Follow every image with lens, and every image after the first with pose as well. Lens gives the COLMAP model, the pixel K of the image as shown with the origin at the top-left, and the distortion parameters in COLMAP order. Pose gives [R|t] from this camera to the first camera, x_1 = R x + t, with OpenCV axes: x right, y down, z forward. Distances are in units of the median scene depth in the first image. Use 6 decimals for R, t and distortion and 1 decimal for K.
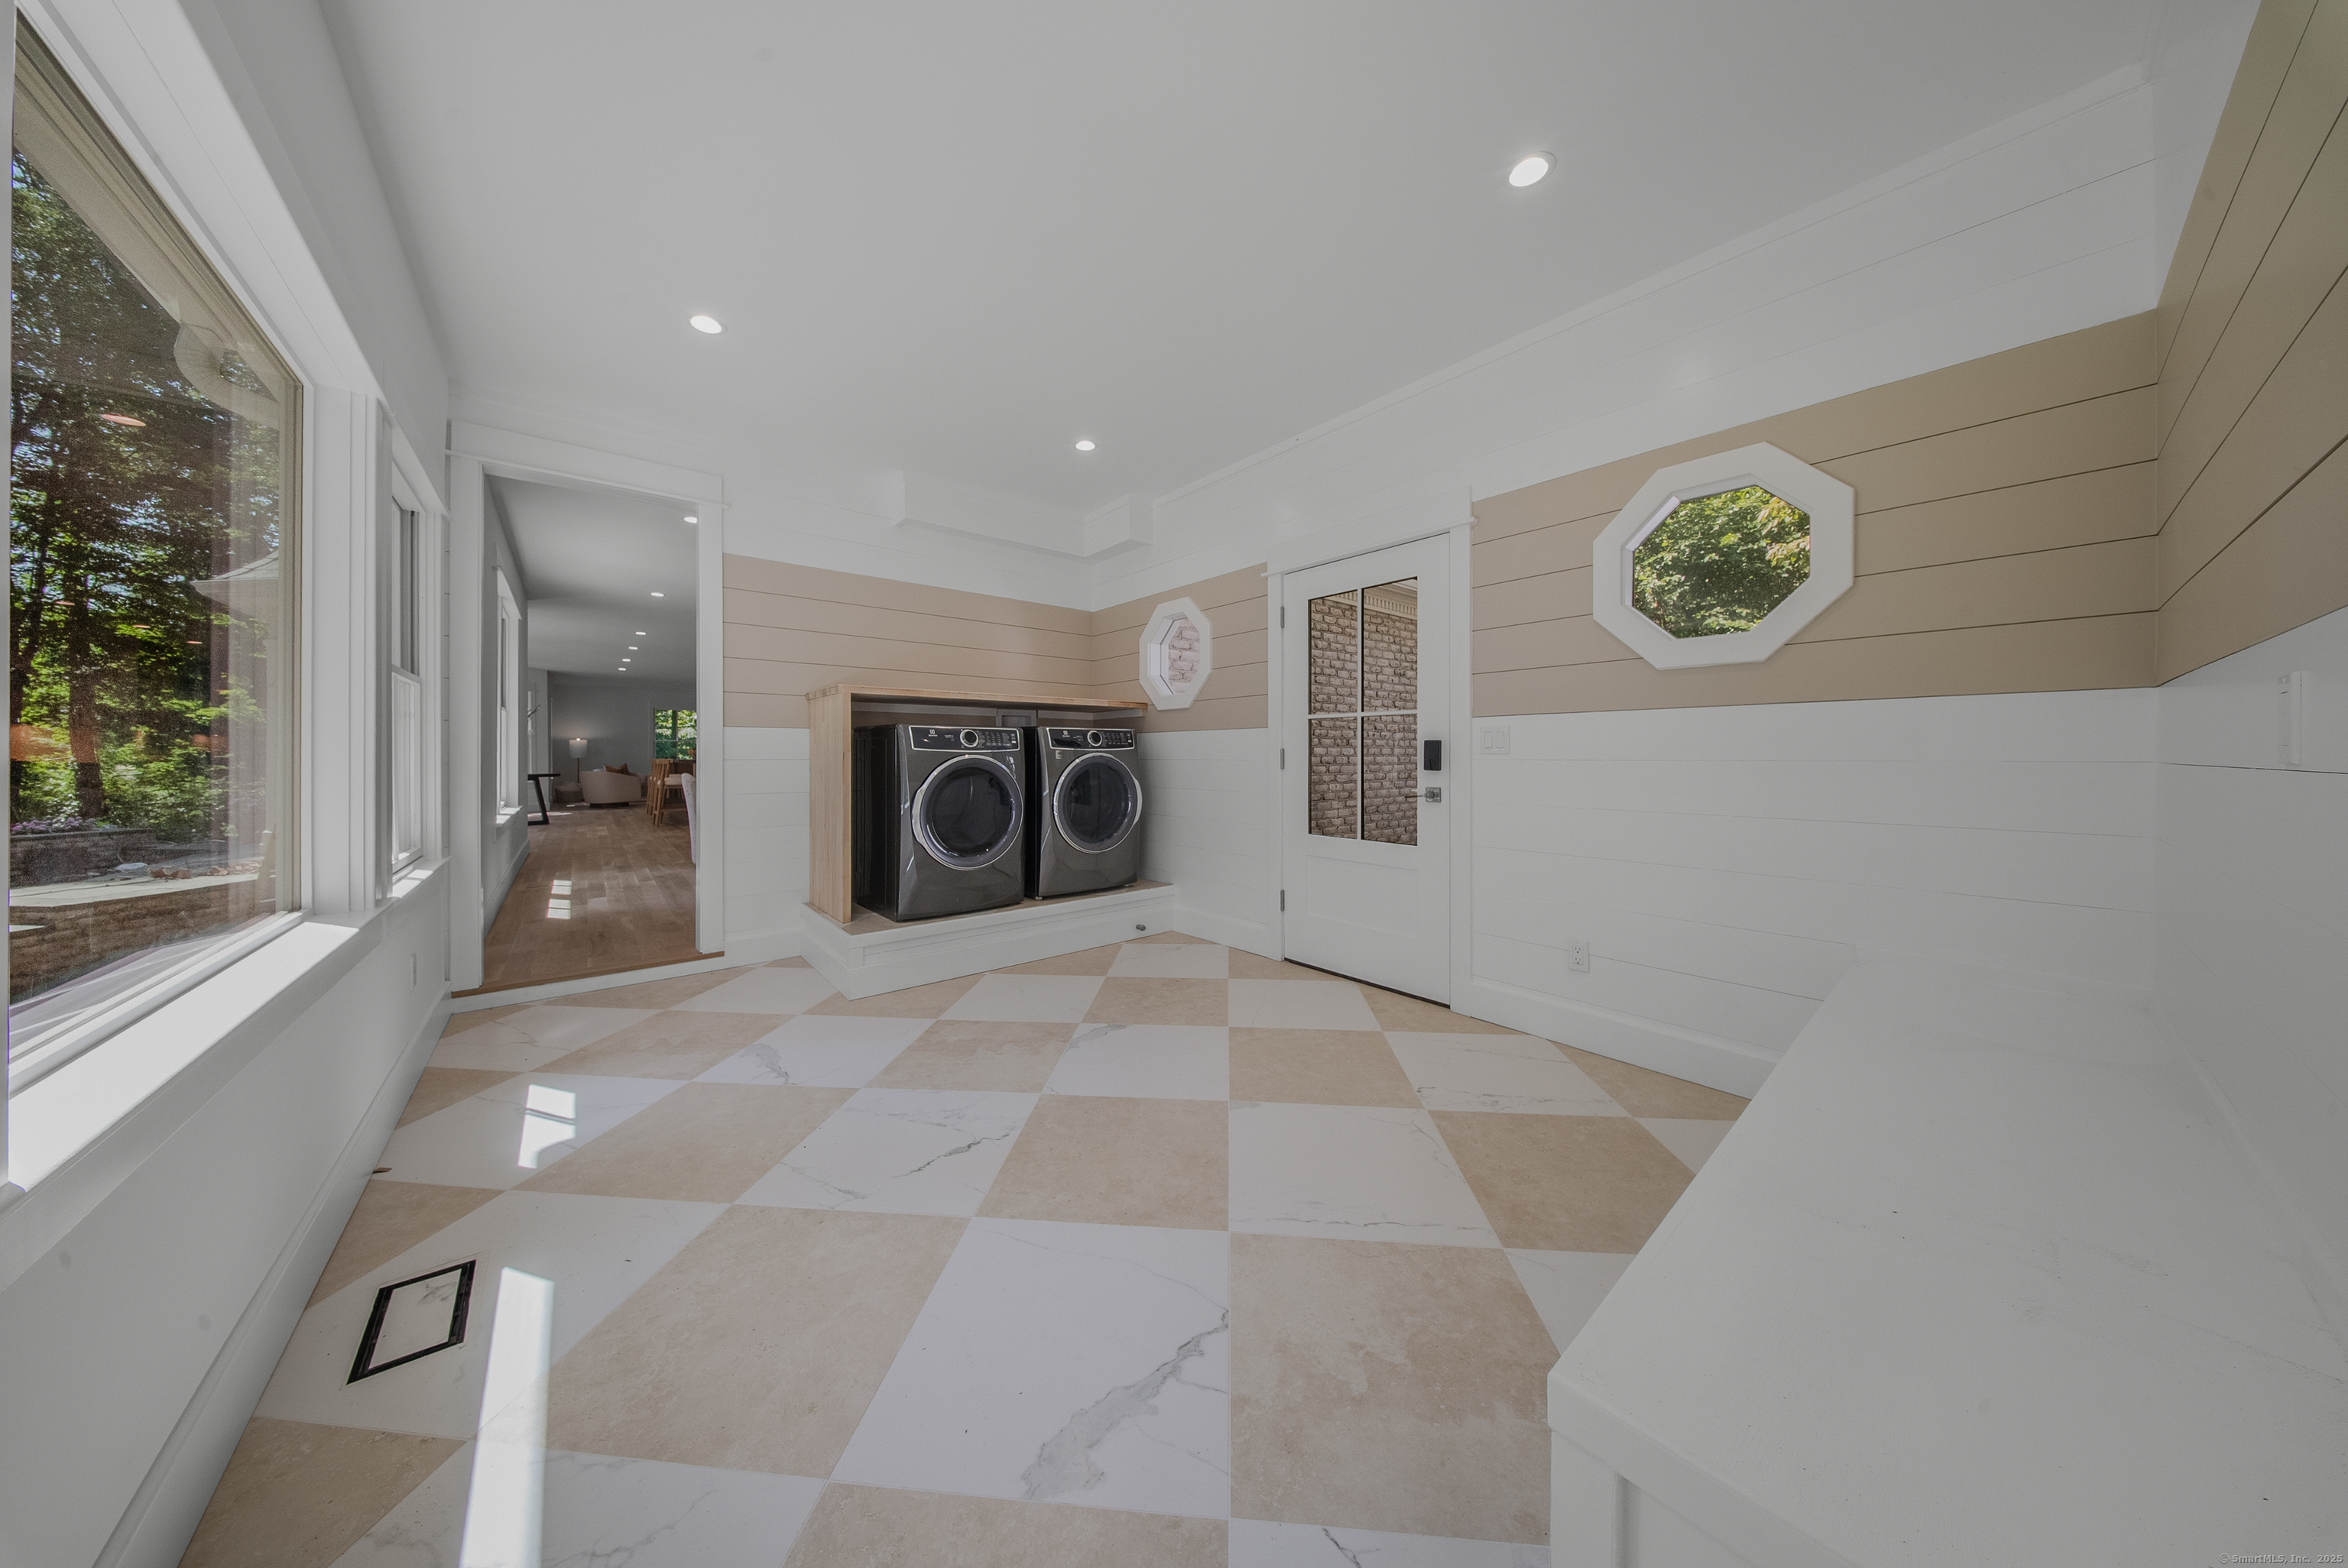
lens RADIAL K [[693.8, 0, 1167.6], [0, 693.8, 759.8], [0, 0, 1]] dist [0.005117, -0.000780]
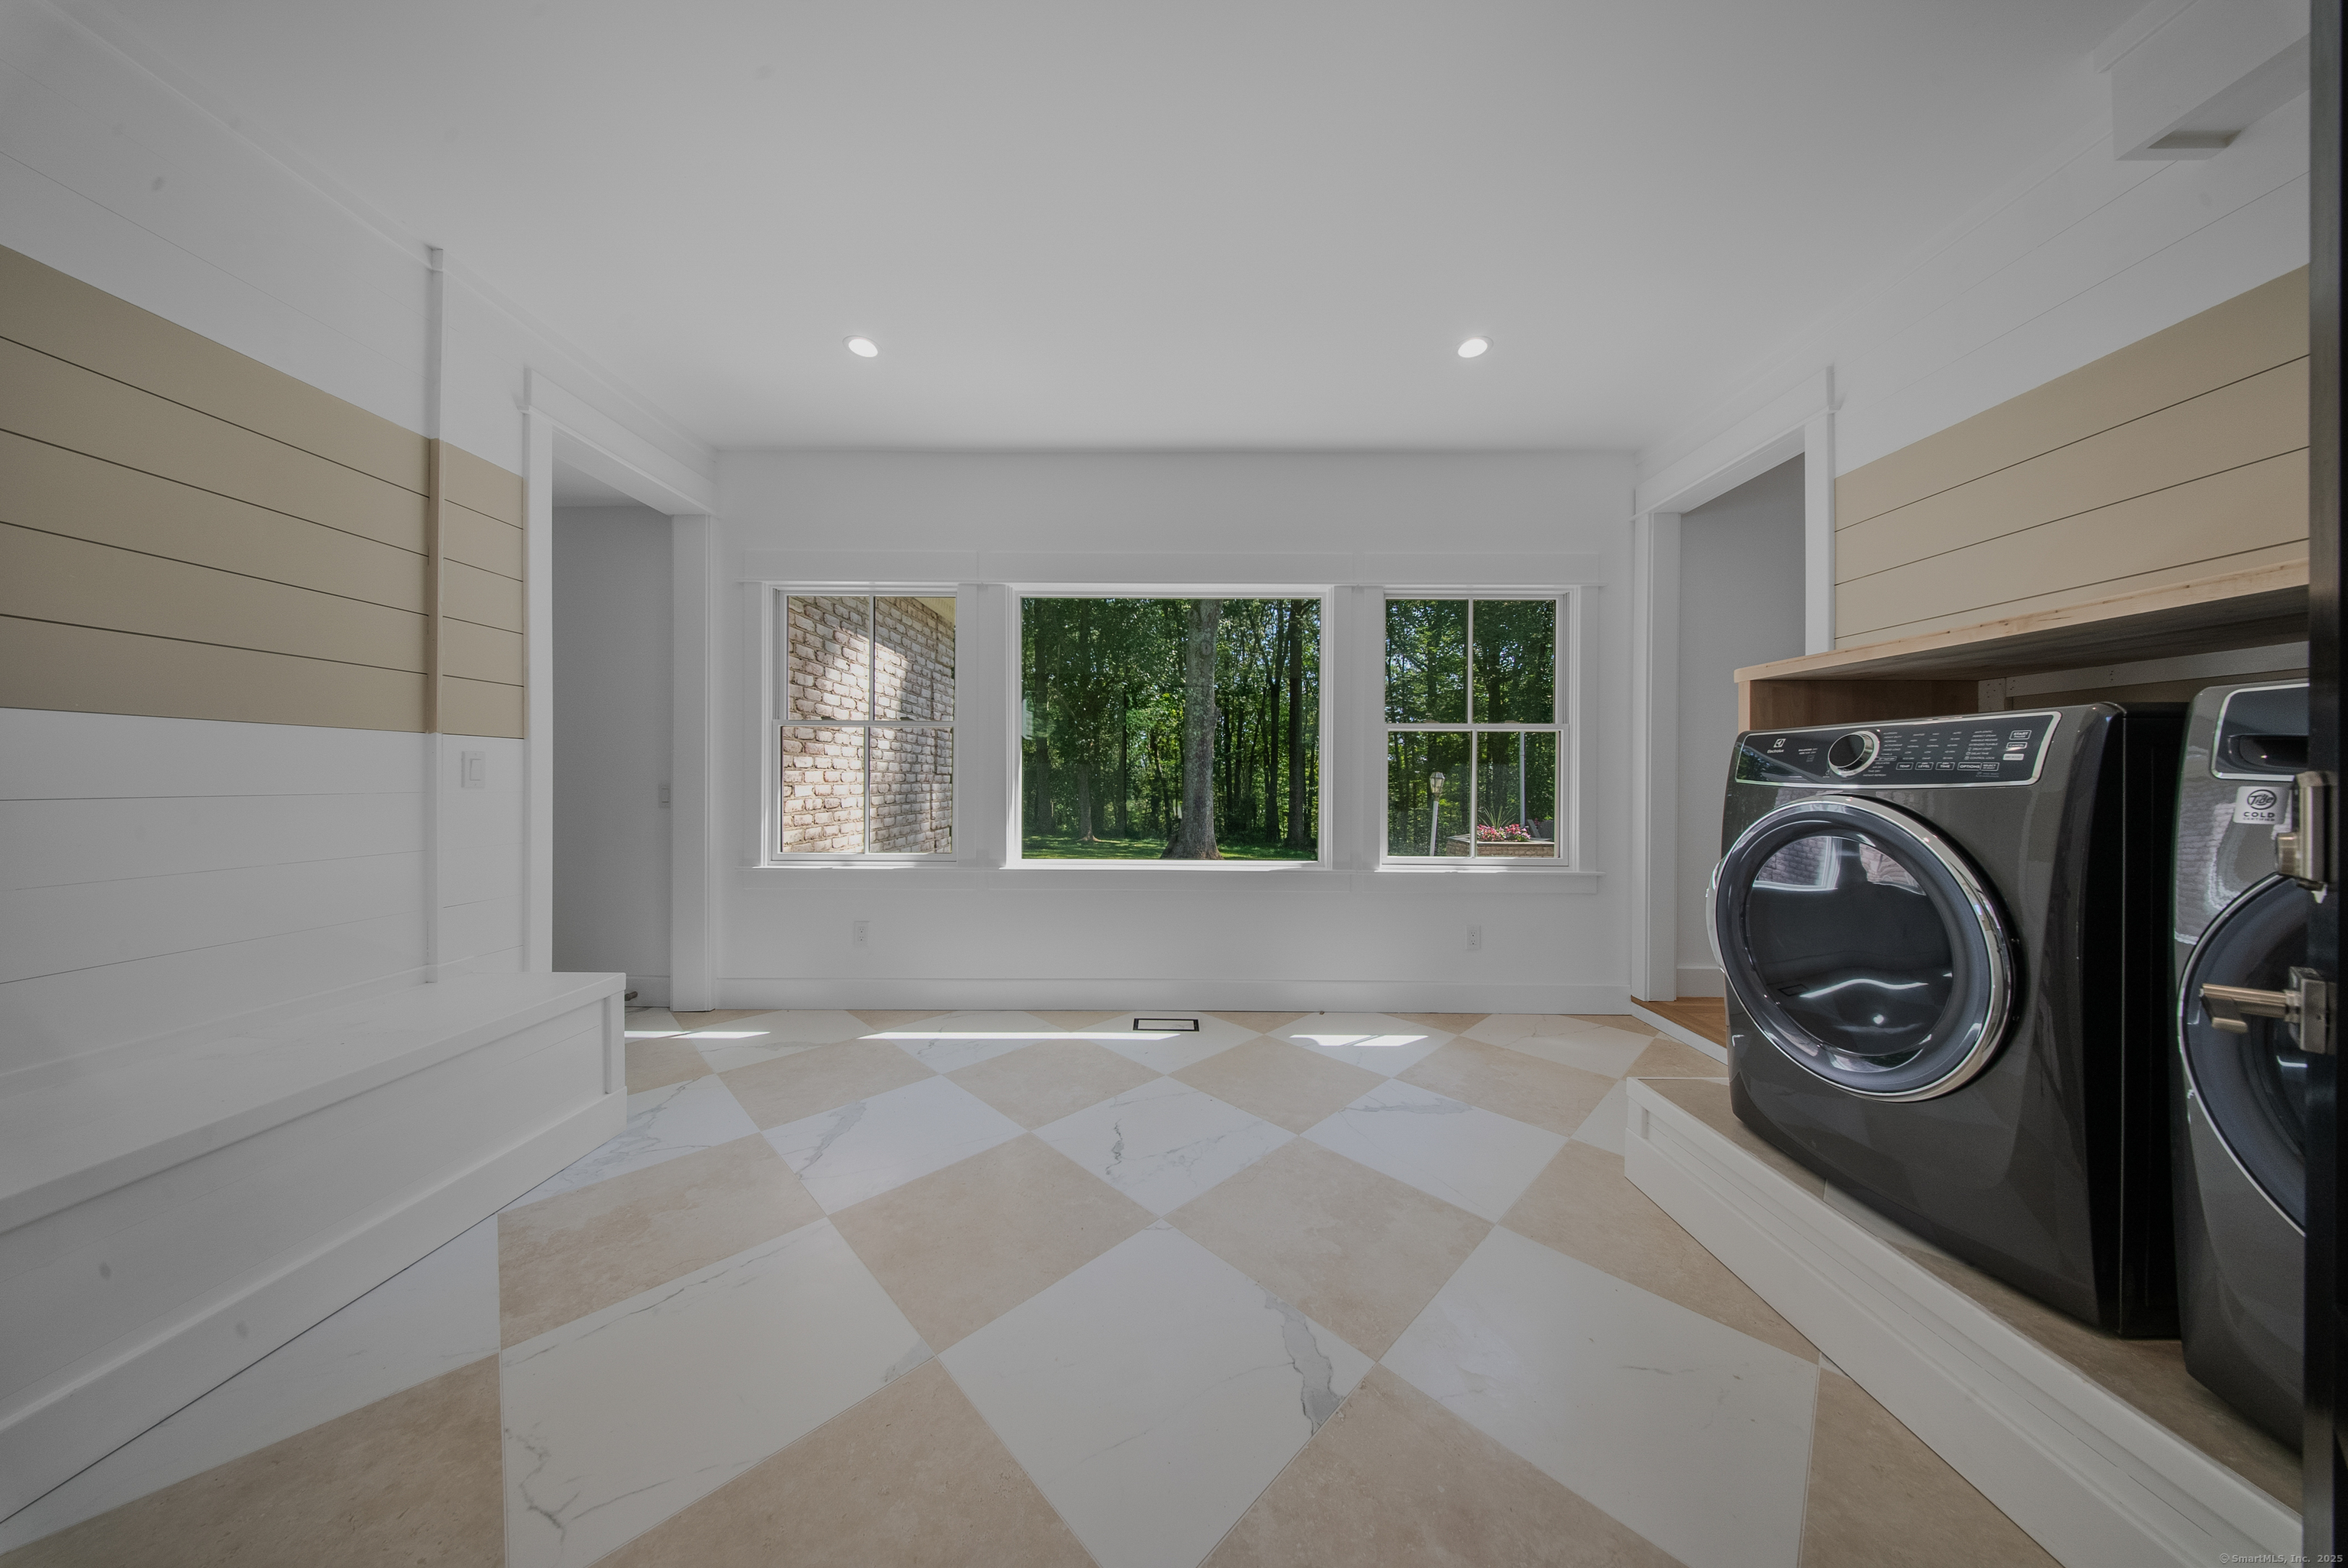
lens RADIAL K [[693.8, 0, 1166.0], [0, 693.8, 774.3], [0, 0, 1]] dist [0.005117, -0.000780]
pose [[-0.650454, -0.004034, -0.759535, 0.440712], [-0.009877, 0.999946, 0.003147, -0.027912], [0.759481, 0.009549, -0.650459, 1.603571]]
